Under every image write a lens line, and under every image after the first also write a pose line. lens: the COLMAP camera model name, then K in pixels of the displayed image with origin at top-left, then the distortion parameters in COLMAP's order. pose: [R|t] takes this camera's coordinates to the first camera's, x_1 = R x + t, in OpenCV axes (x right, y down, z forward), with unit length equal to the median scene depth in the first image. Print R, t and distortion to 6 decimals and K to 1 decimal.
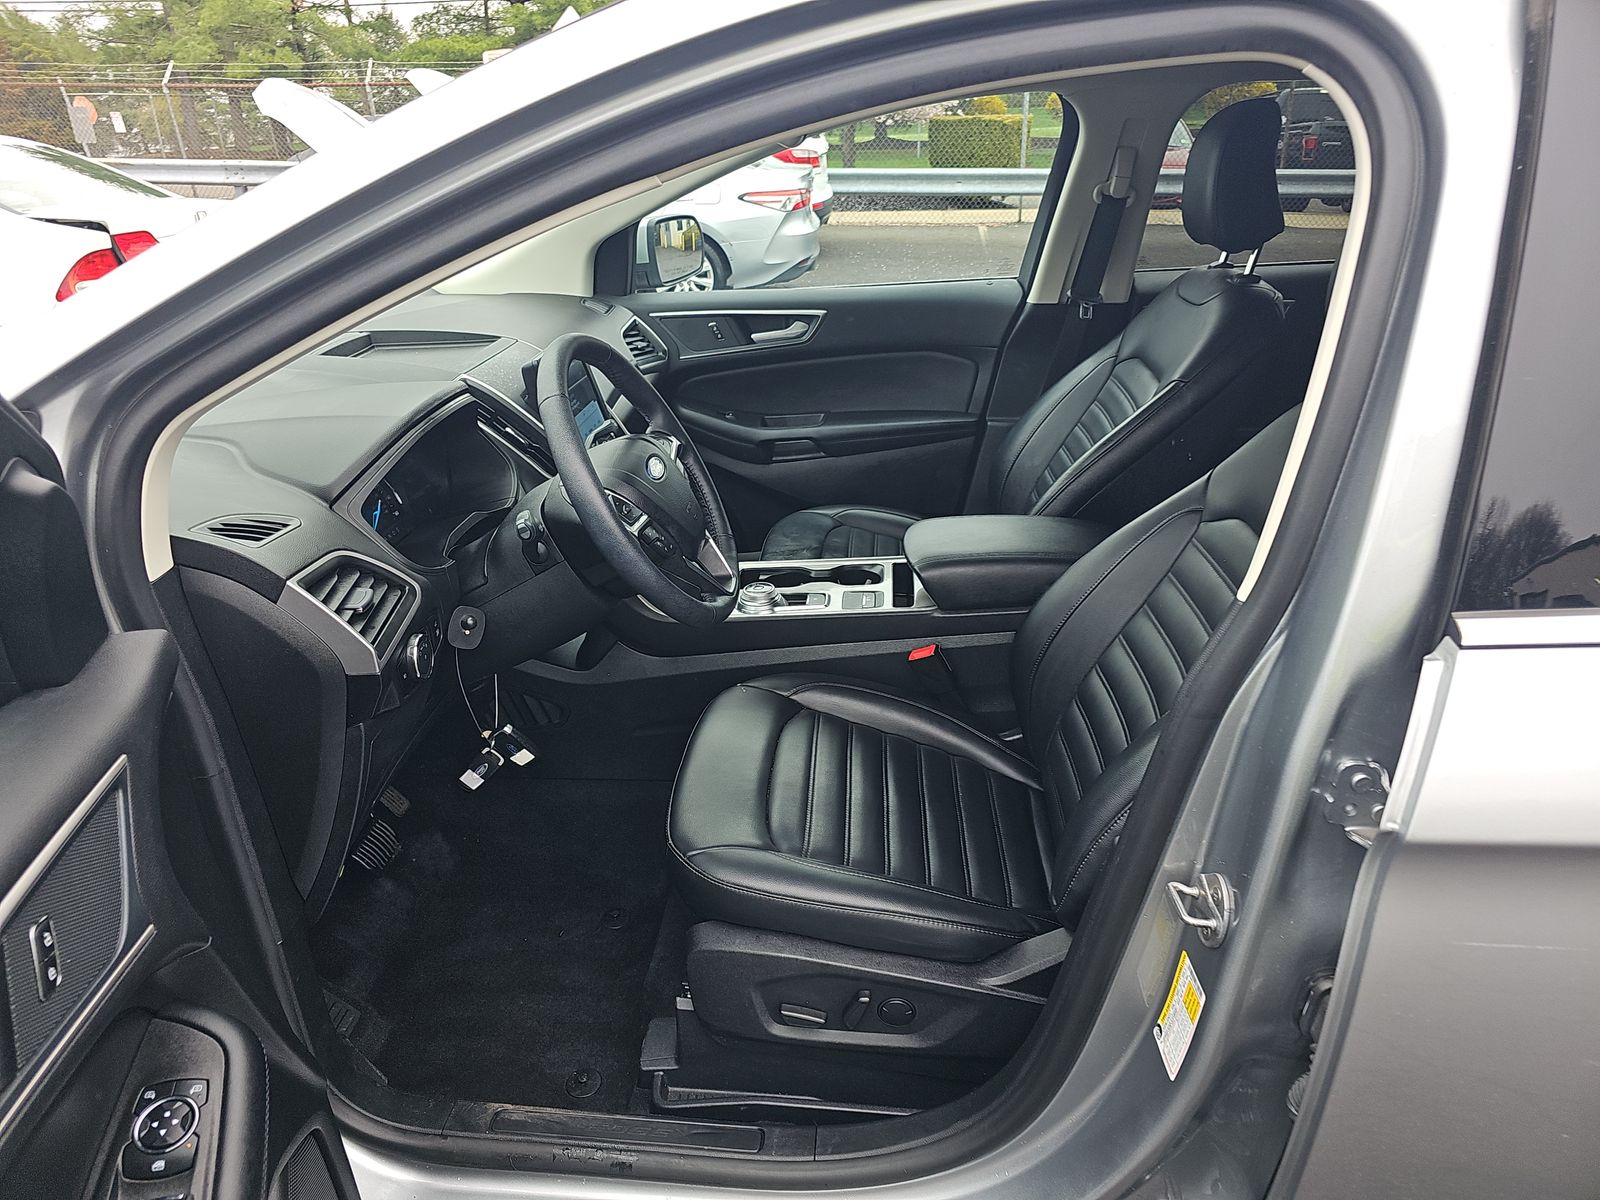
lens RADIAL K [[1042.6, 0, 799.1], [0, 1042.6, 607.0], [0, 0, 1]] dist [0.016823, -0.001879]
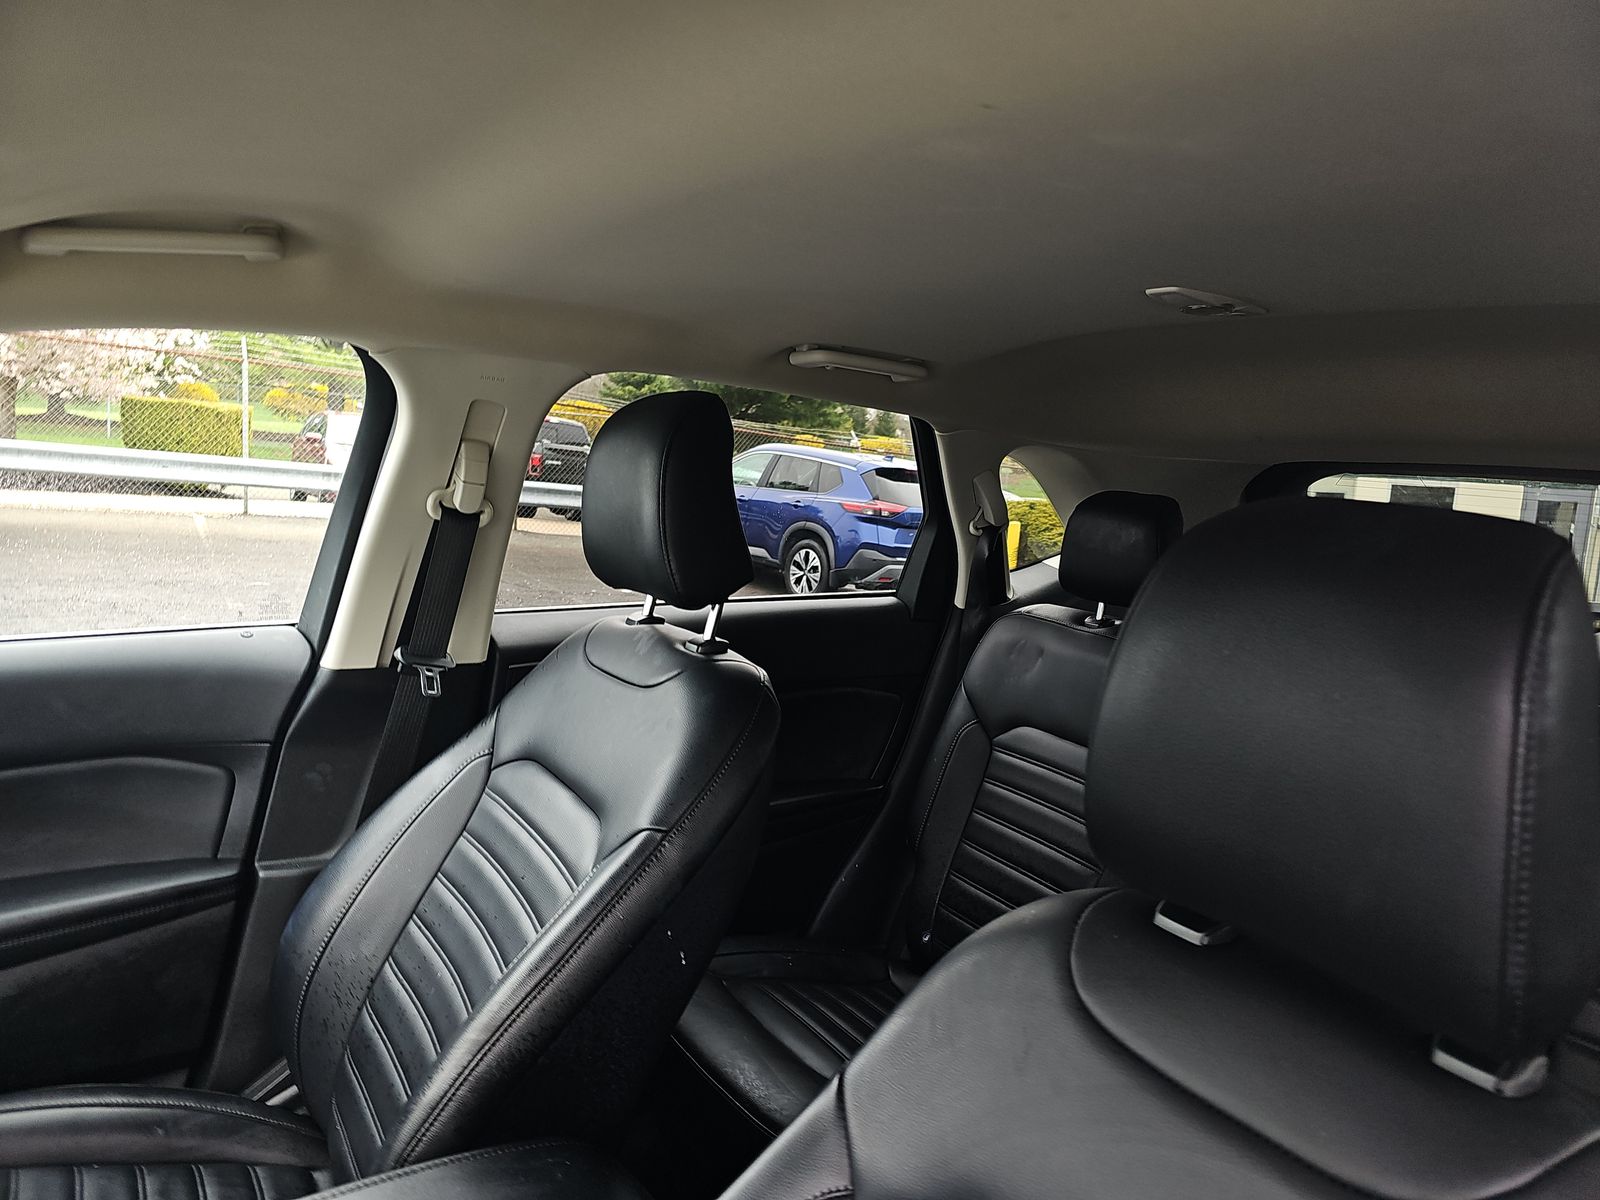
lens RADIAL K [[1042.6, 0, 799.1], [0, 1042.6, 607.0], [0, 0, 1]] dist [0.016823, -0.001879]
pose [[0.774168, -0.007785, 0.632932, 0.049349], [0.175883, 0.963193, -0.203284, -0.147447], [-0.608053, 0.268698, 0.747043, 0.360067]]
